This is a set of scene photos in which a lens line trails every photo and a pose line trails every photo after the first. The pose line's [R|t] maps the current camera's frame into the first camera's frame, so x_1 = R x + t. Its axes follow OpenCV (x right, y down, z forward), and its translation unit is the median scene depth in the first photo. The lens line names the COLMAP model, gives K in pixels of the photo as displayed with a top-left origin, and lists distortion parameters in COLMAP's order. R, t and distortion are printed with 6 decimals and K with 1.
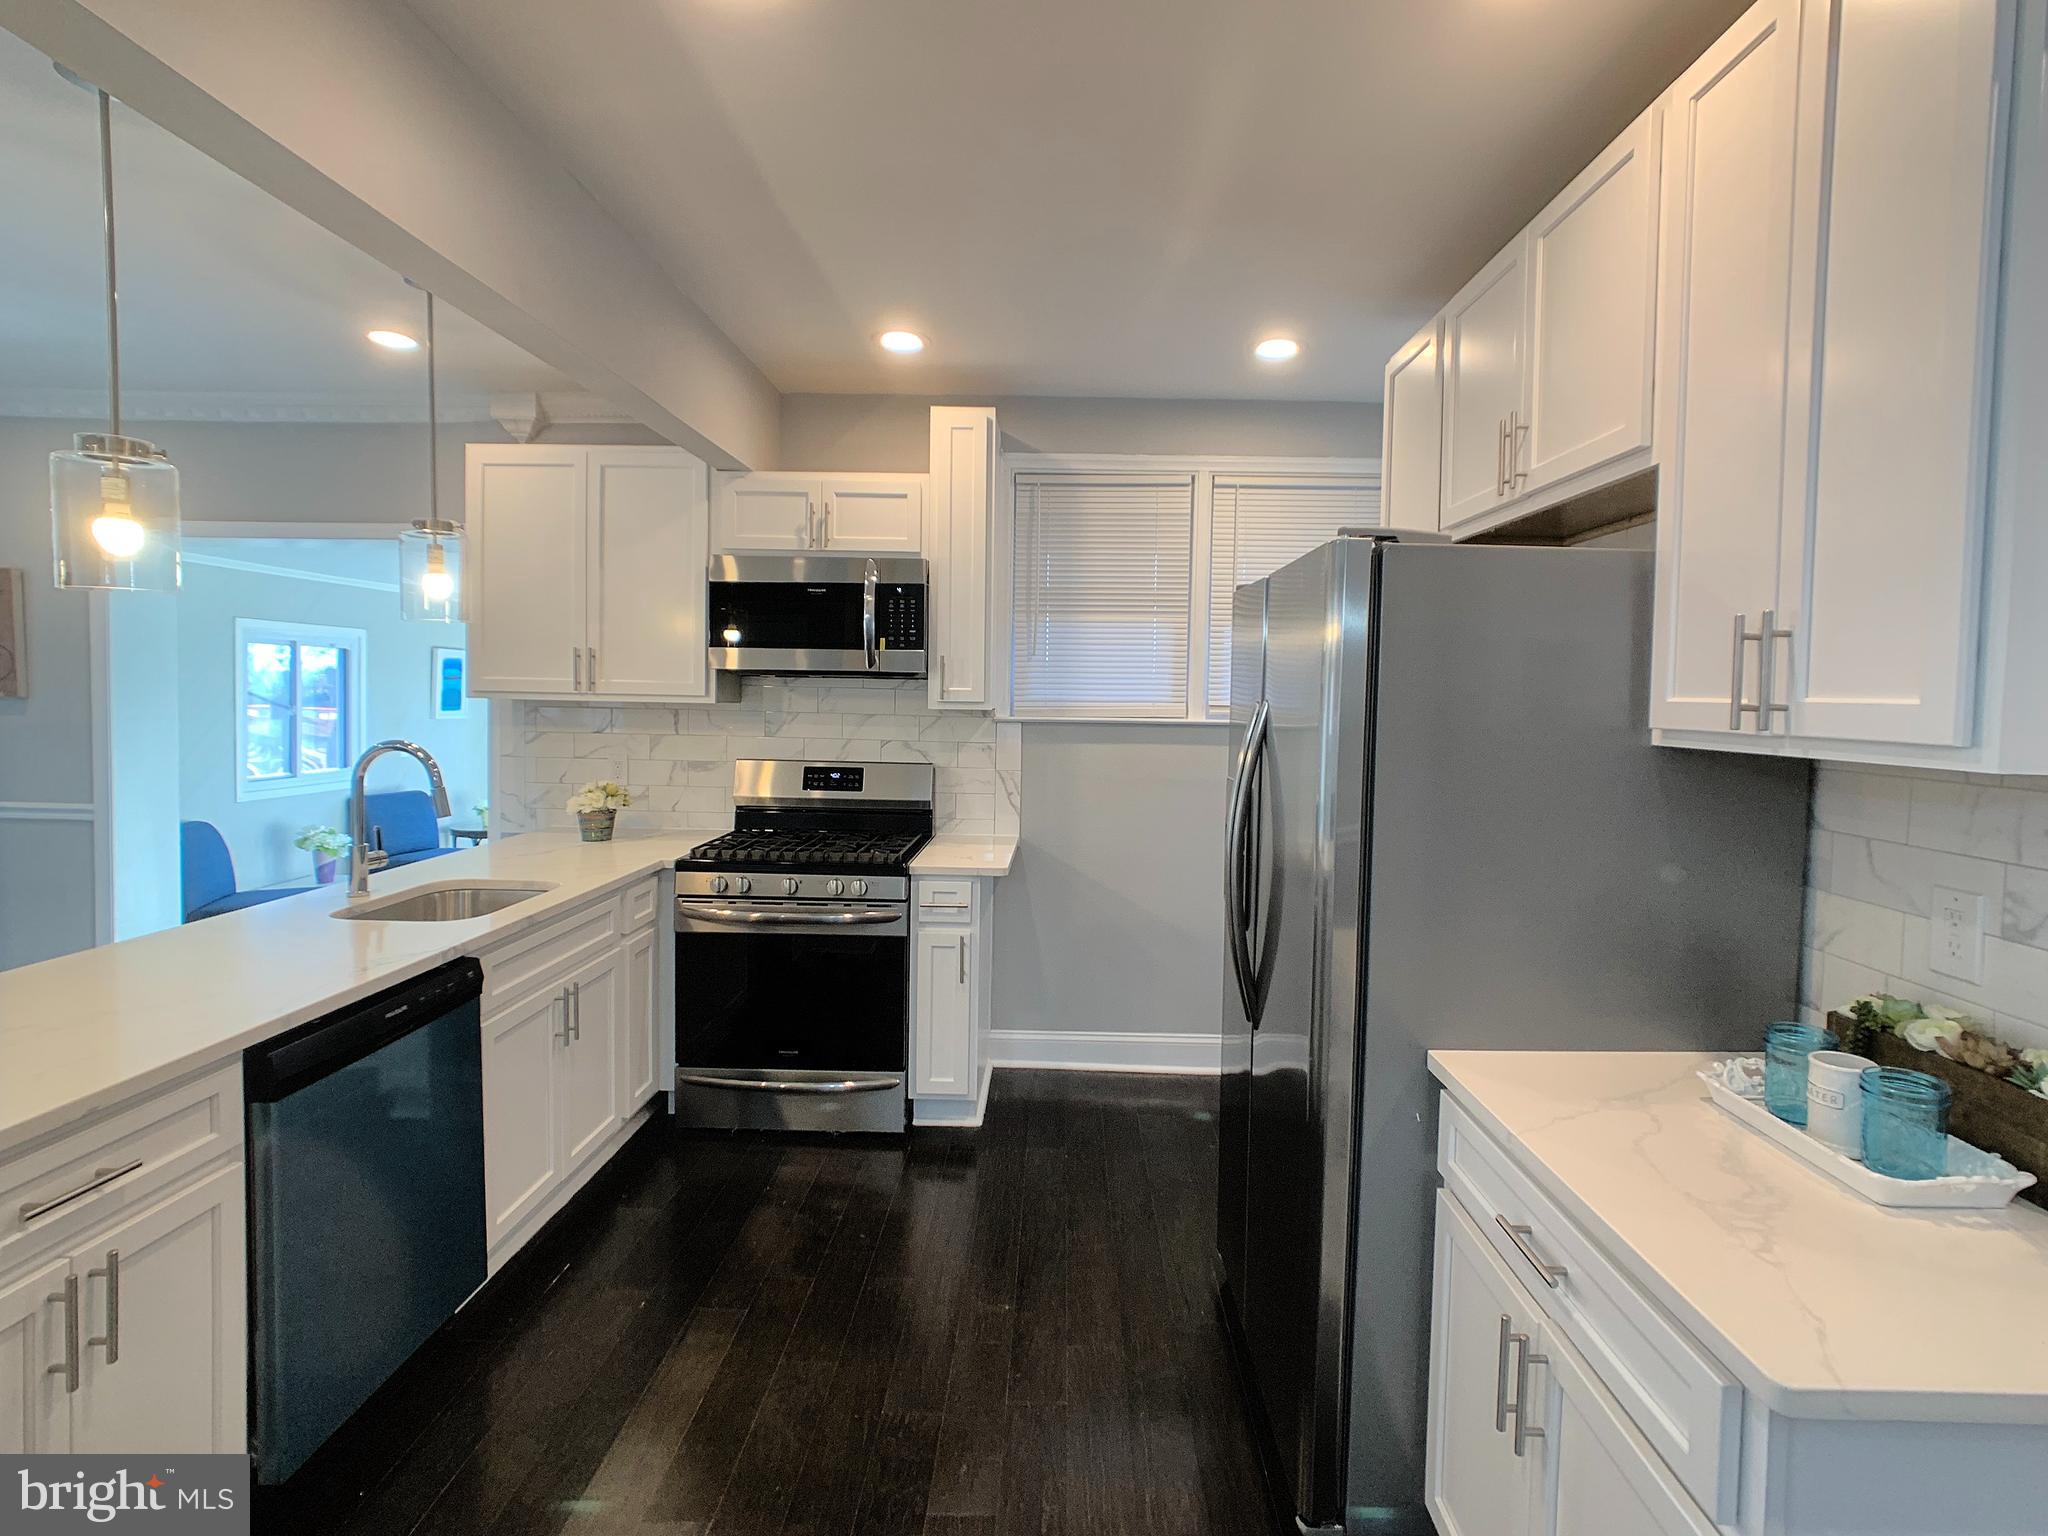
lens RADIAL K [[1002.5, 0, 1054.5], [0, 1002.5, 731.8], [0, 0, 1]] dist [-0.012780, -0.000321]
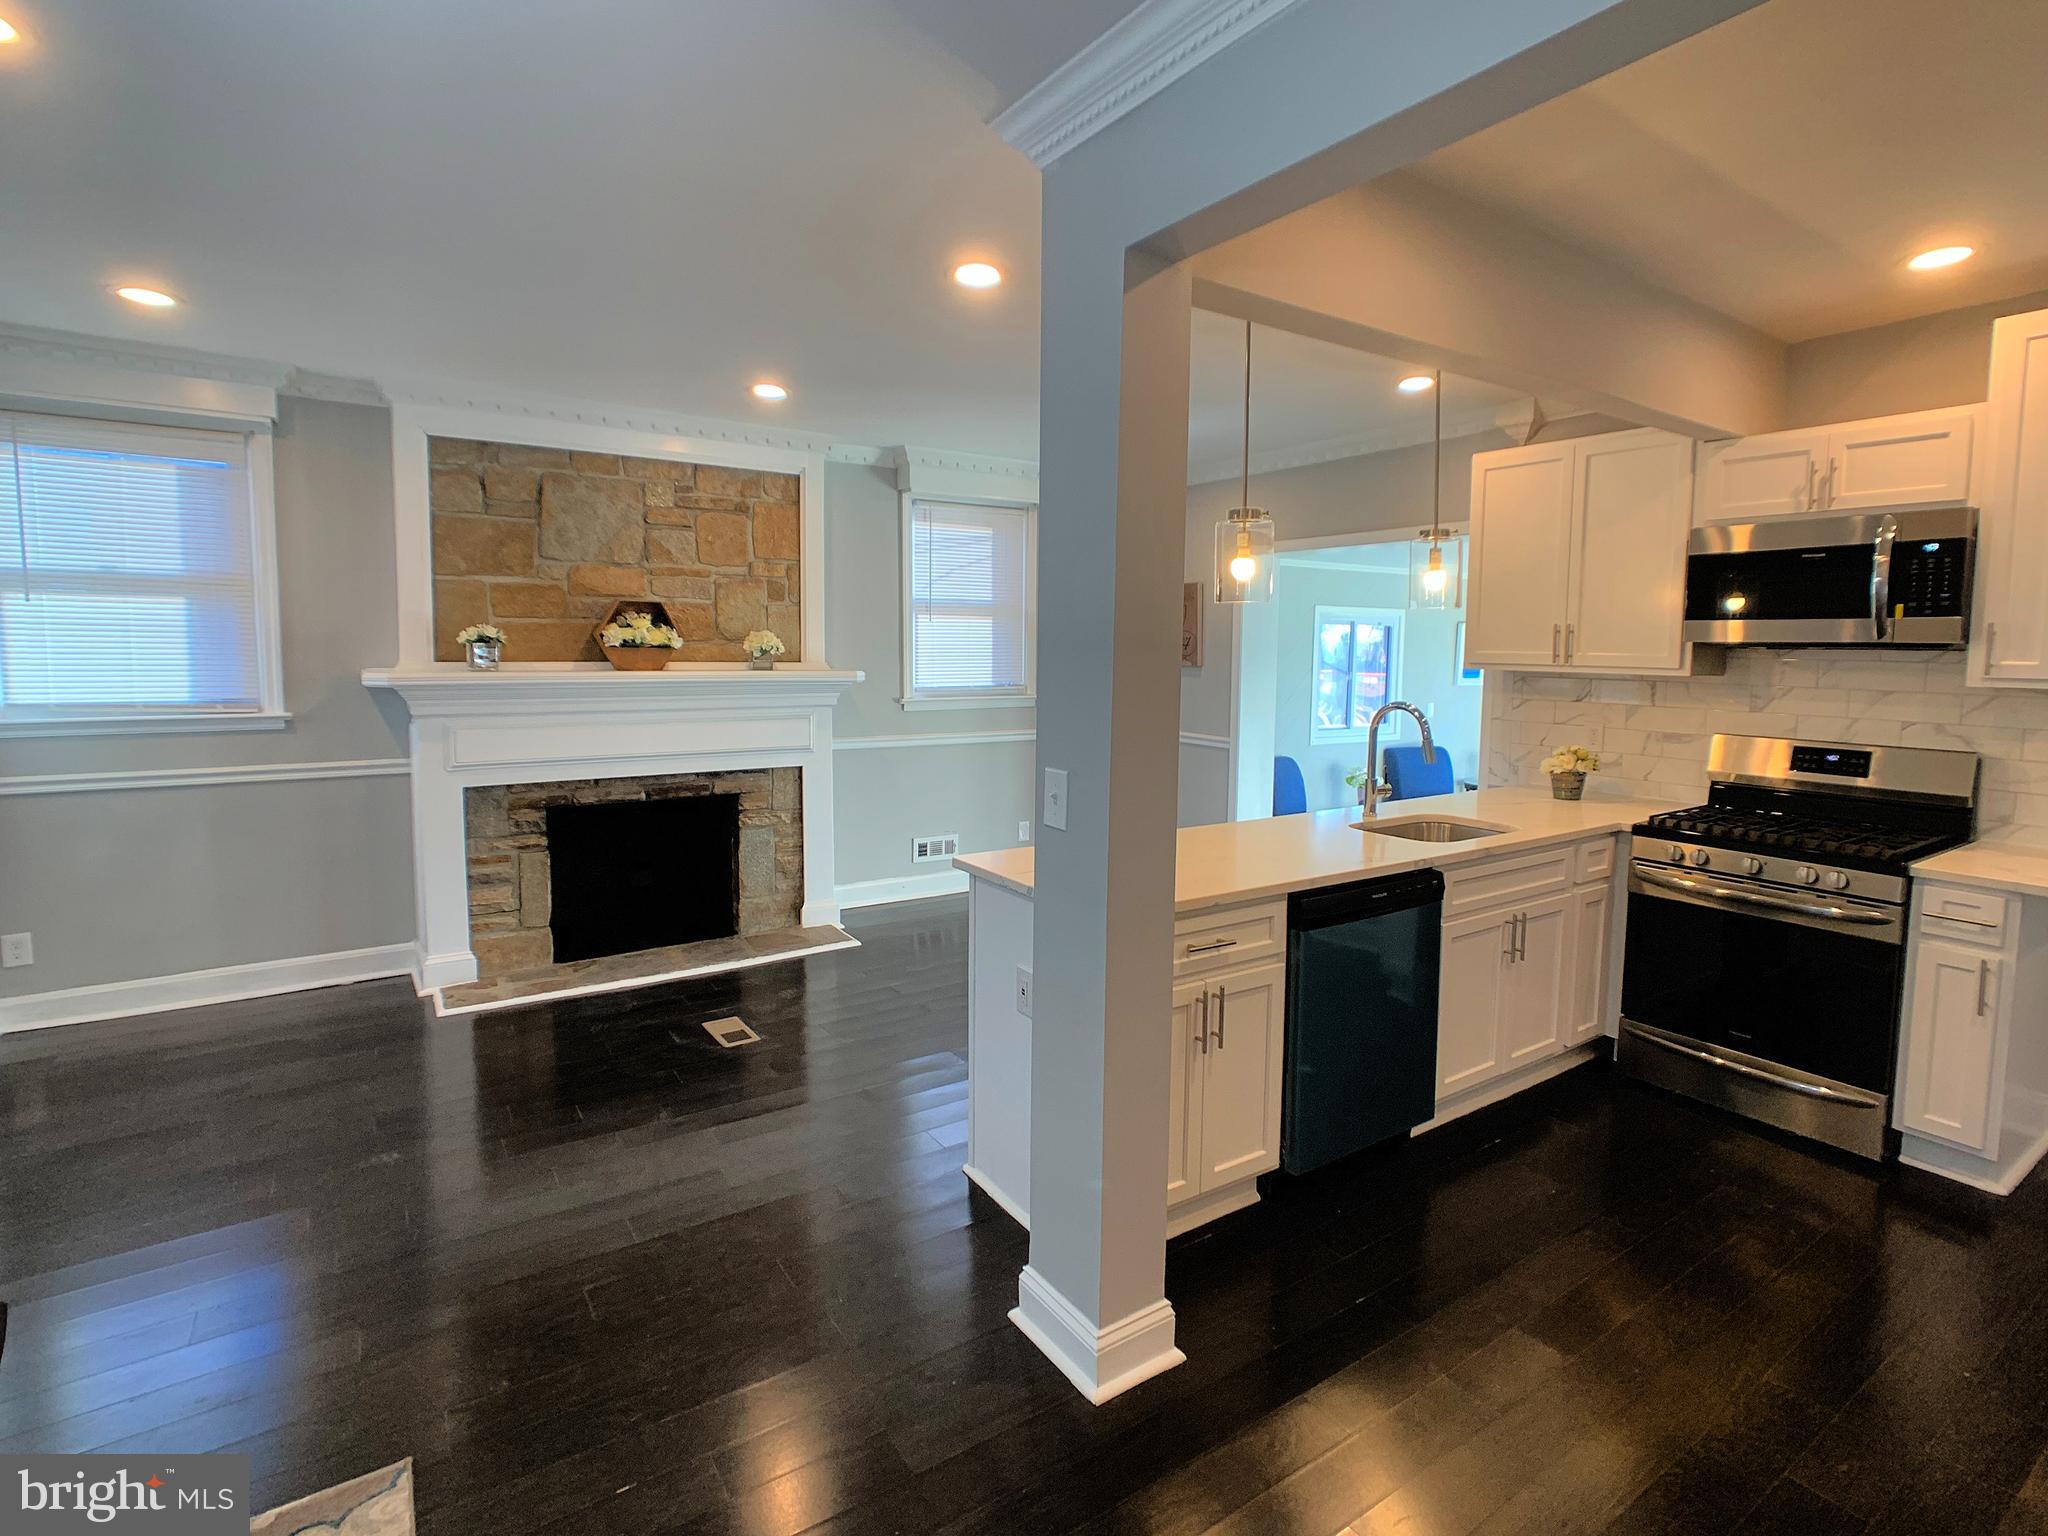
lens RADIAL K [[1011.0, 0, 1039.8], [0, 1011.0, 729.0], [0, 0, 1]] dist [-0.031596, 0.015590]
pose [[0.569850, 0.056693, -0.819791, 0.120839], [-0.031953, 0.998392, 0.046833, -0.001736], [0.821127, -0.000493, 0.570745, -0.113180]]
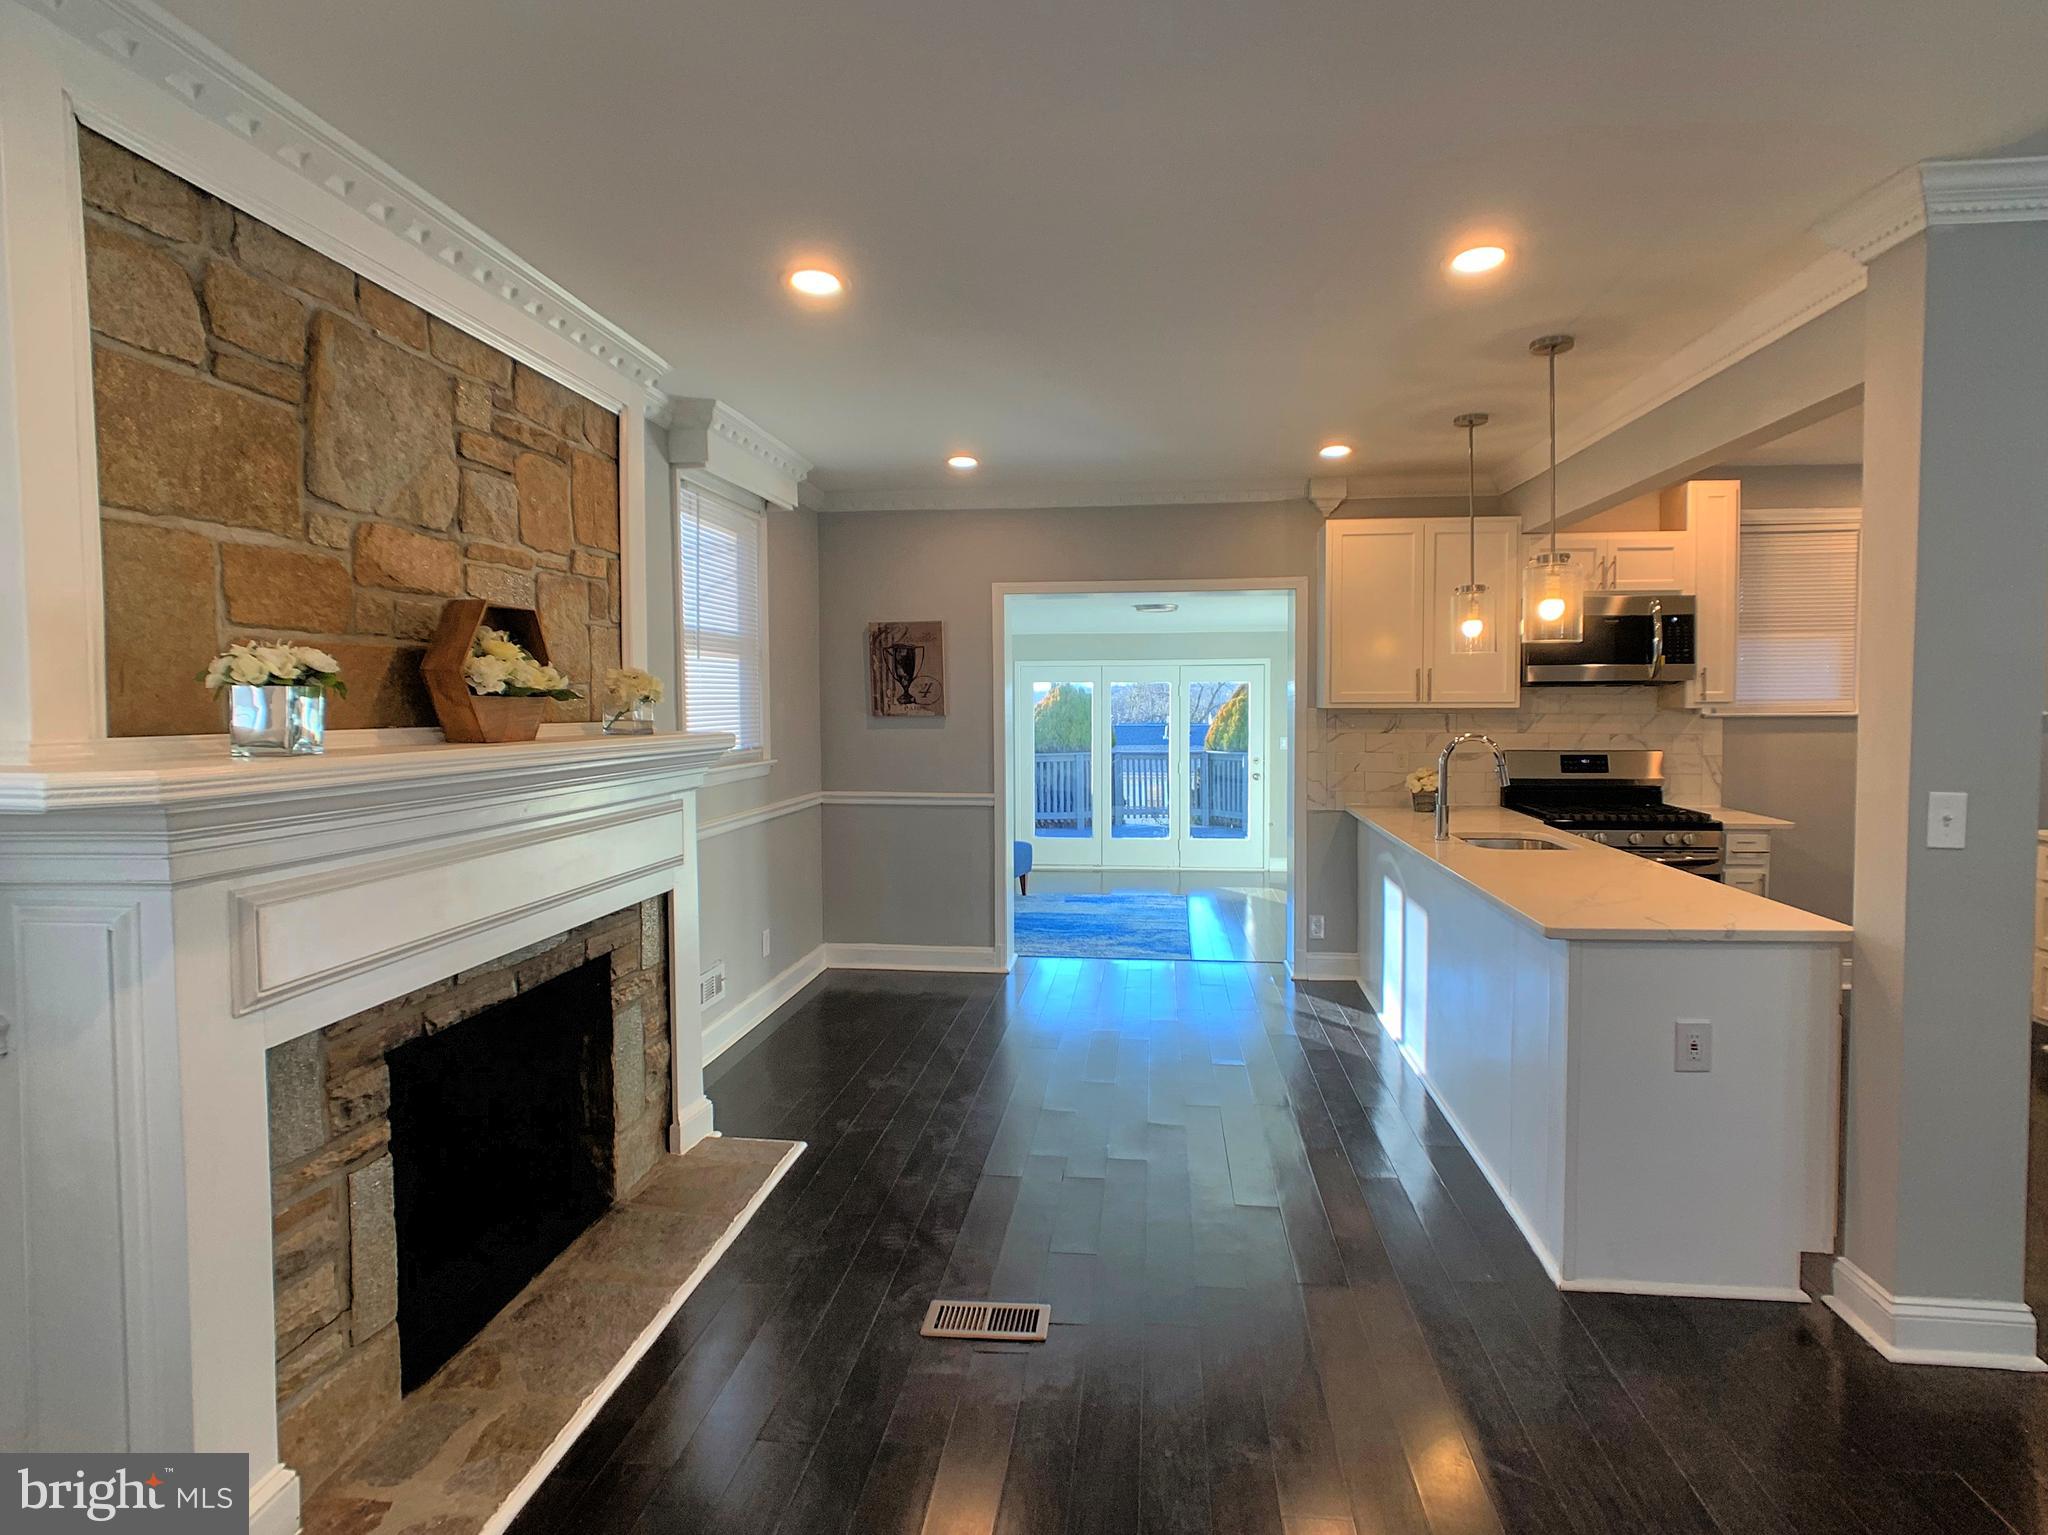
lens RADIAL K [[1045.4, 0, 1046.2], [0, 1045.4, 741.2], [0, 0, 1]] dist [-0.015887, -0.000217]
pose [[0.995525, -0.019889, -0.092378, -0.873911], [0.019627, 0.999800, -0.003746, 0.009661], [0.092434, 0.001917, 0.995717, -0.461281]]
